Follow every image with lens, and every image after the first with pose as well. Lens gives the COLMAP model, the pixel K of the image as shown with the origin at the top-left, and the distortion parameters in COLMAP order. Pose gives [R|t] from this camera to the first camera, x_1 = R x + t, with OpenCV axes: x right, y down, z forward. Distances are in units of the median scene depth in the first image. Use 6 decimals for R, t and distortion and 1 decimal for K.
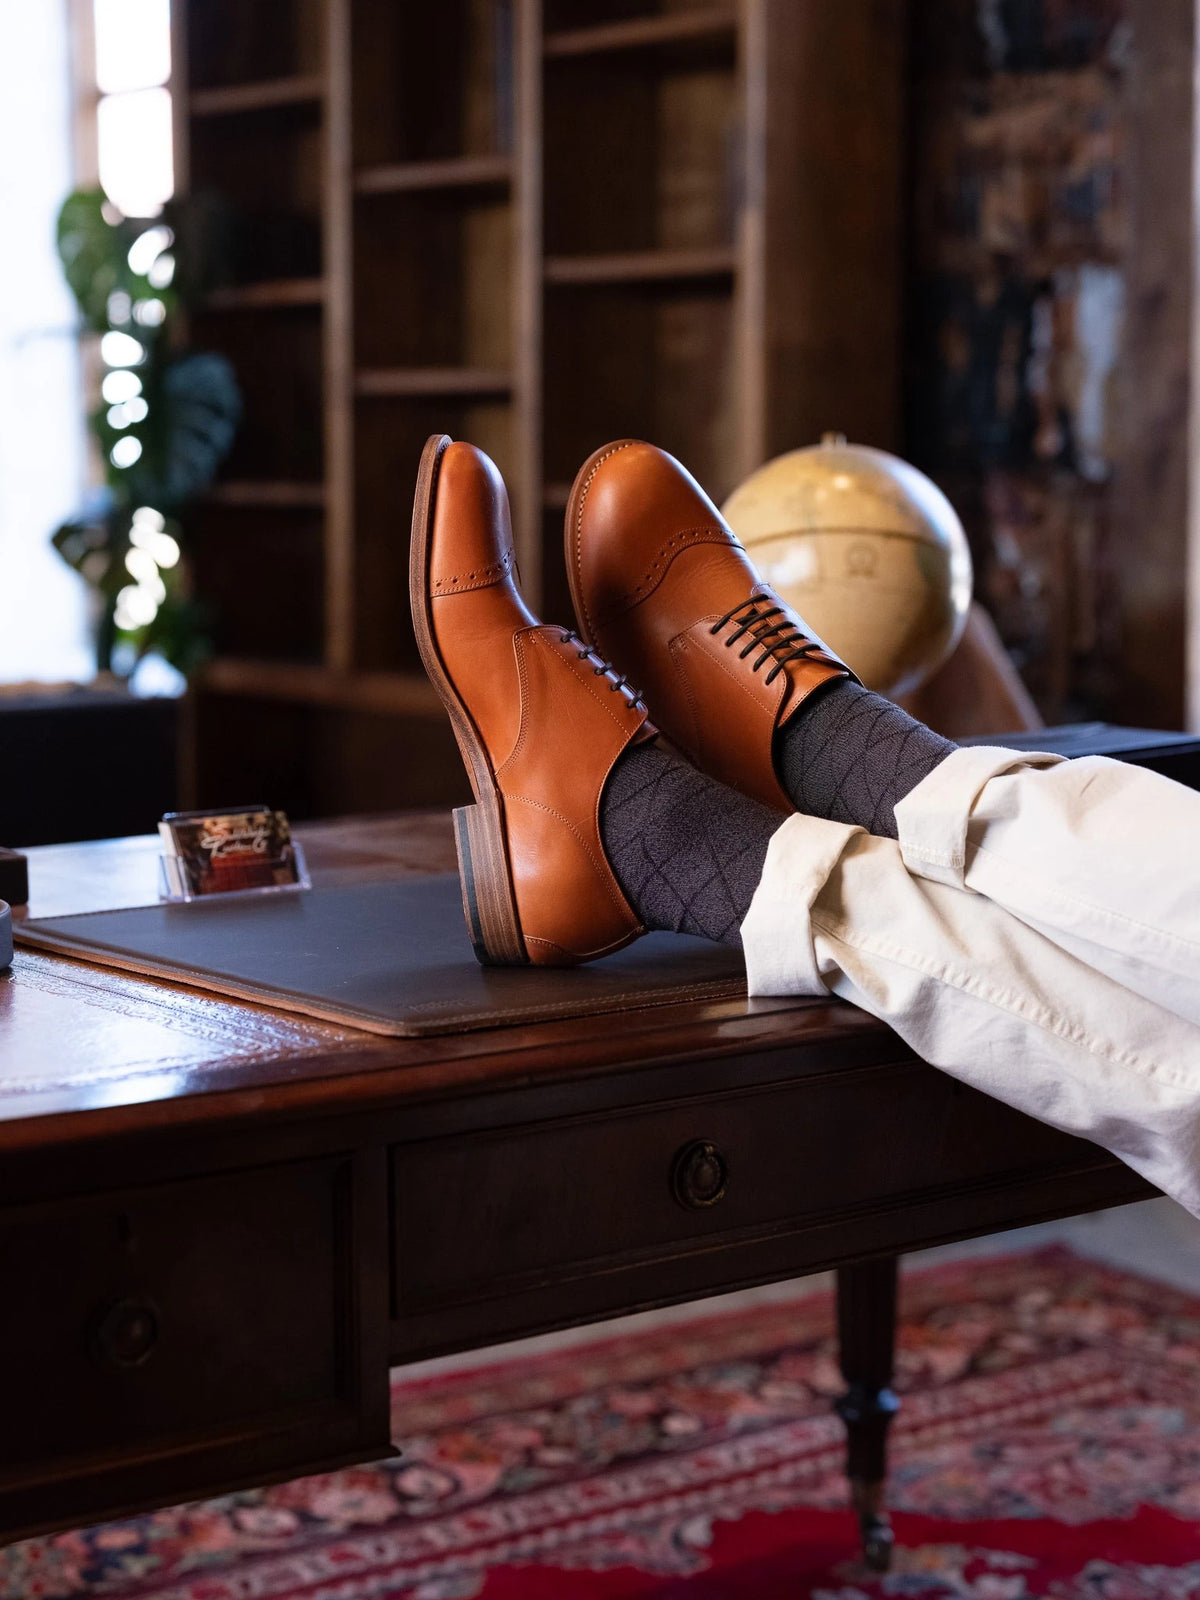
lens RADIAL K [[3455.7, 0, 592.3], [0, 3455.7, 810.2], [0, 0, 1]] dist [0.027350, 0.000000]
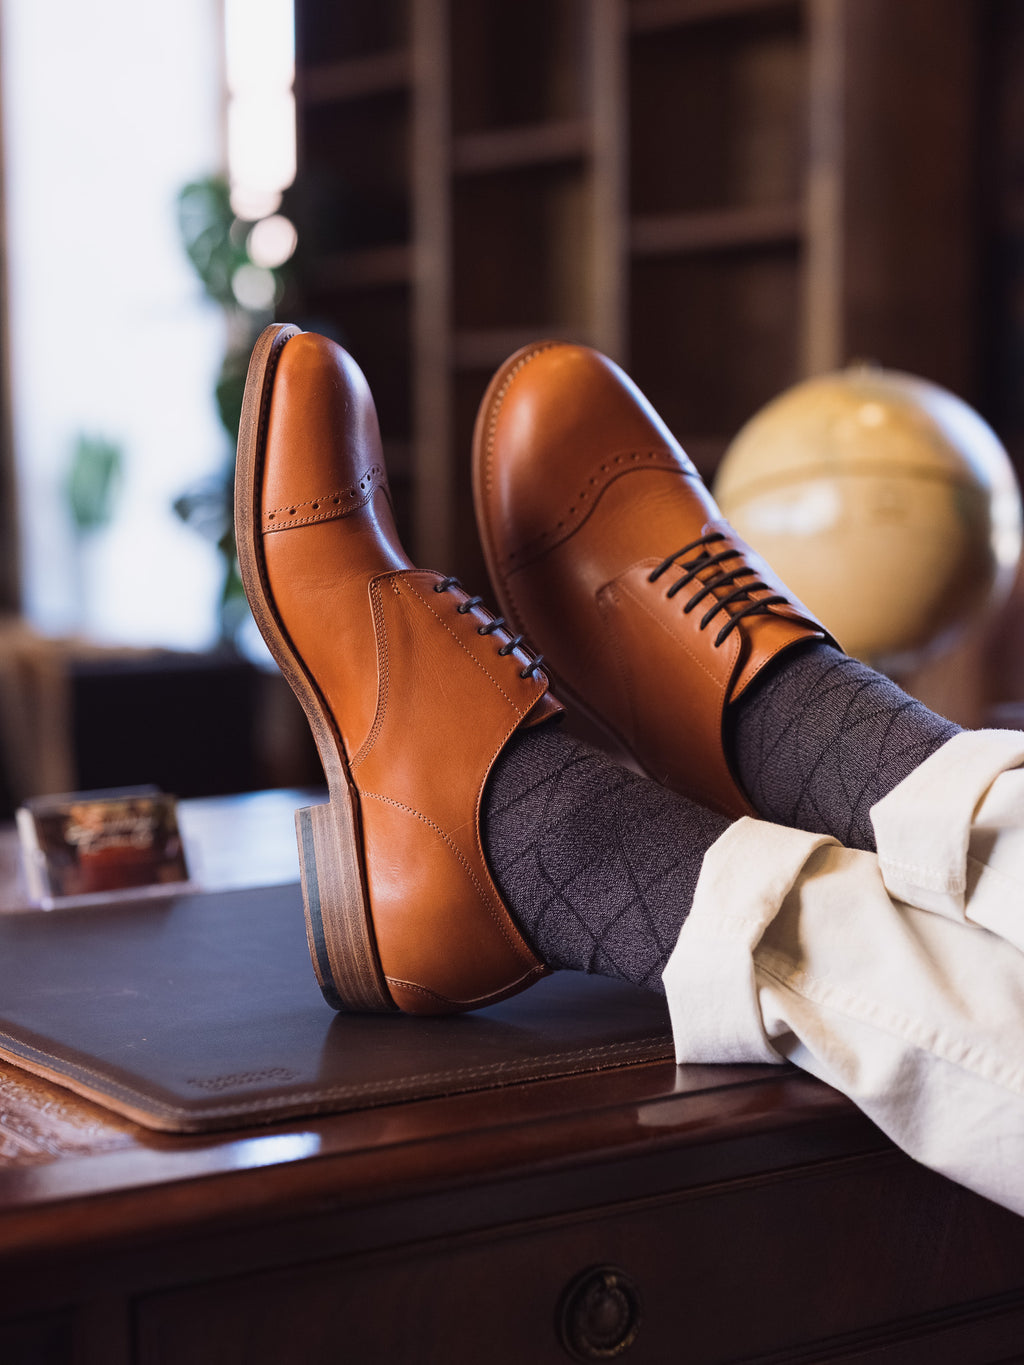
lens RADIAL K [[2948.2, 0, 518.5], [0, 2948.2, 668.9], [0, 0, 1]] dist [0.027350, 0.000000]
pose [[0.997044, 0.000829, -0.076833, 0.059387], [-0.002871, 0.999646, -0.026469, -0.014410], [0.076784, 0.026611, 0.996693, 0.353003]]
